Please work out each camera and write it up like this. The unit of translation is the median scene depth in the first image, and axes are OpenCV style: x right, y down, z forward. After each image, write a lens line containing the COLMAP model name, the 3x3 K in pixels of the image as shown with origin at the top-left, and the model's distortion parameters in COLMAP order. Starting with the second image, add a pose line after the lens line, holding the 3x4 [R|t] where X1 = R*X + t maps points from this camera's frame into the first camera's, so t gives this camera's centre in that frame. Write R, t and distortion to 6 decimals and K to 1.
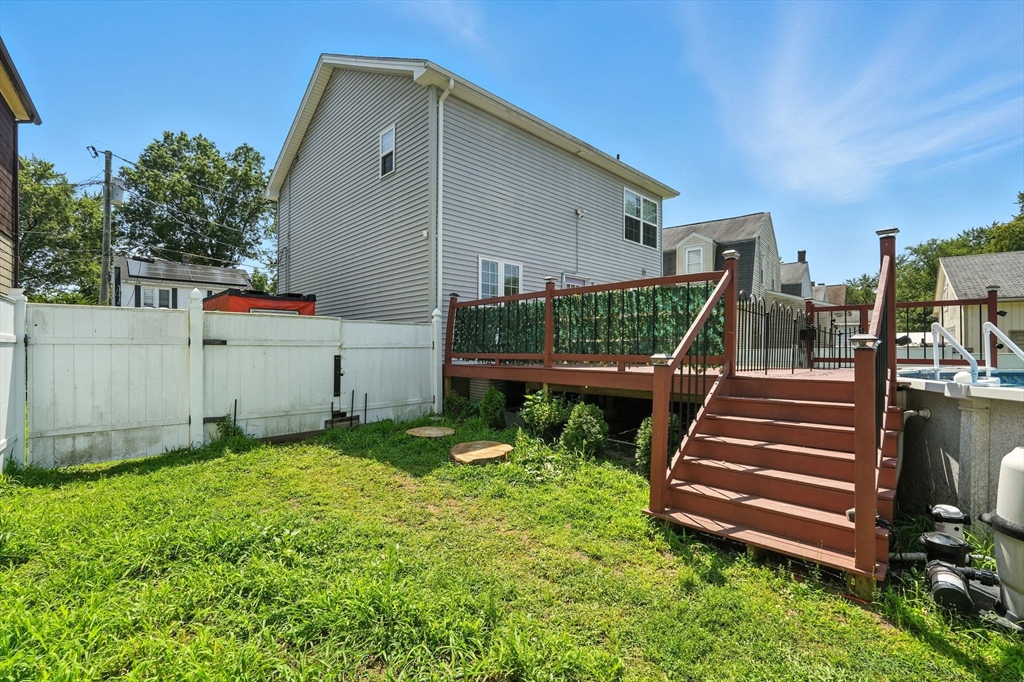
lens RADIAL K [[450.7, 0, 512.0], [0, 450.7, 349.7], [0, 0, 1]] dist [-0.011837, 0.000245]
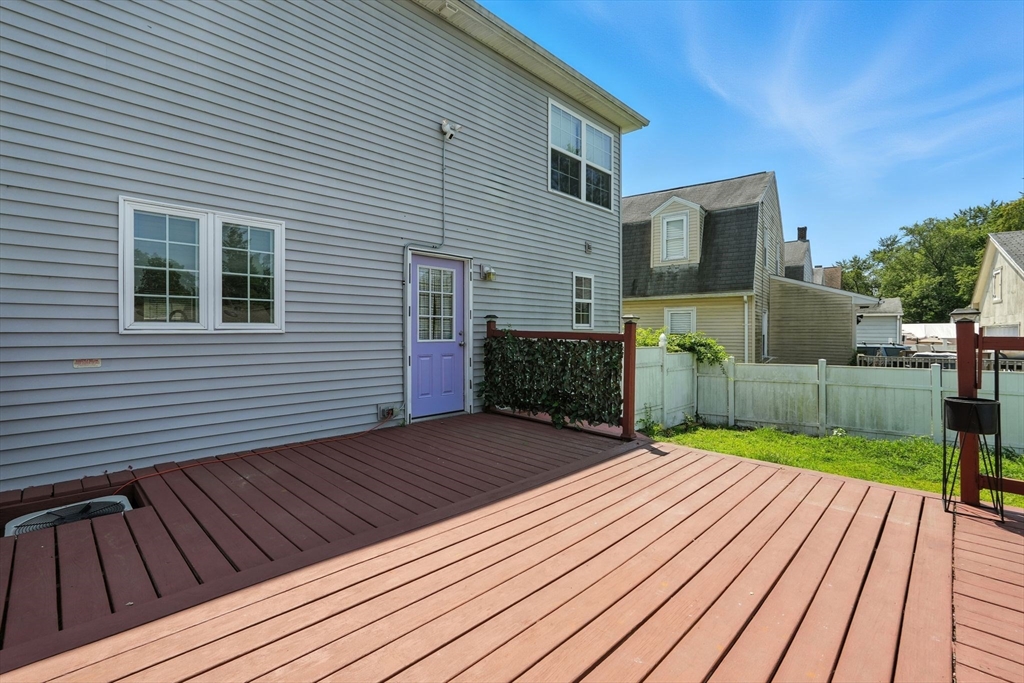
lens RADIAL K [[450.7, 0, 512.2], [0, 450.7, 333.5], [0, 0, 1]] dist [-0.011837, 0.000245]
pose [[0.999592, -0.002422, 0.028461, 0.121057], [0.002257, 0.999980, 0.005853, -0.042730], [-0.028474, -0.005786, 0.999578, 0.278852]]
